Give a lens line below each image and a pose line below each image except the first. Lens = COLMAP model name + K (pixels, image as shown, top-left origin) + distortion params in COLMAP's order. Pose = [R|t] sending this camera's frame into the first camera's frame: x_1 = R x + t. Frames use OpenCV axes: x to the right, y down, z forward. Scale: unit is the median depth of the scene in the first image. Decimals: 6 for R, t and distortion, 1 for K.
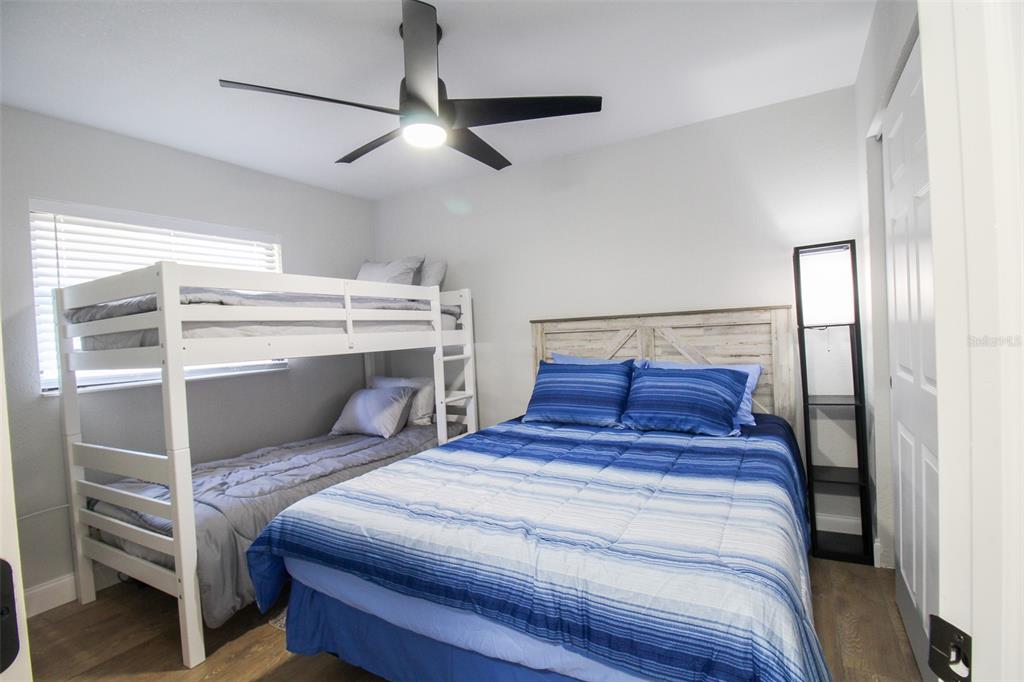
lens RADIAL K [[485.8, 0, 517.5], [0, 485.8, 339.1], [0, 0, 1]] dist [0.002400, -0.014871]
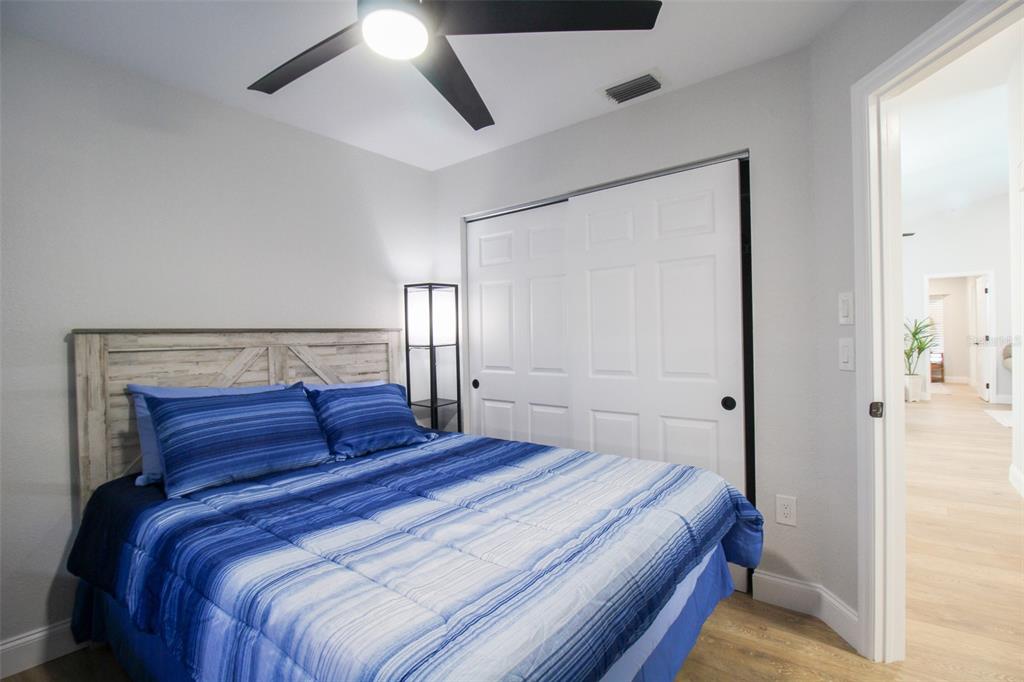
lens RADIAL K [[485.8, 0, 517.5], [0, 485.8, 339.1], [0, 0, 1]] dist [0.002400, -0.014871]
pose [[0.128969, 0.039050, 0.990879, -0.587460], [0.033350, 0.998488, -0.043690, 0.018085], [-0.991088, 0.038681, 0.127472, 0.559591]]
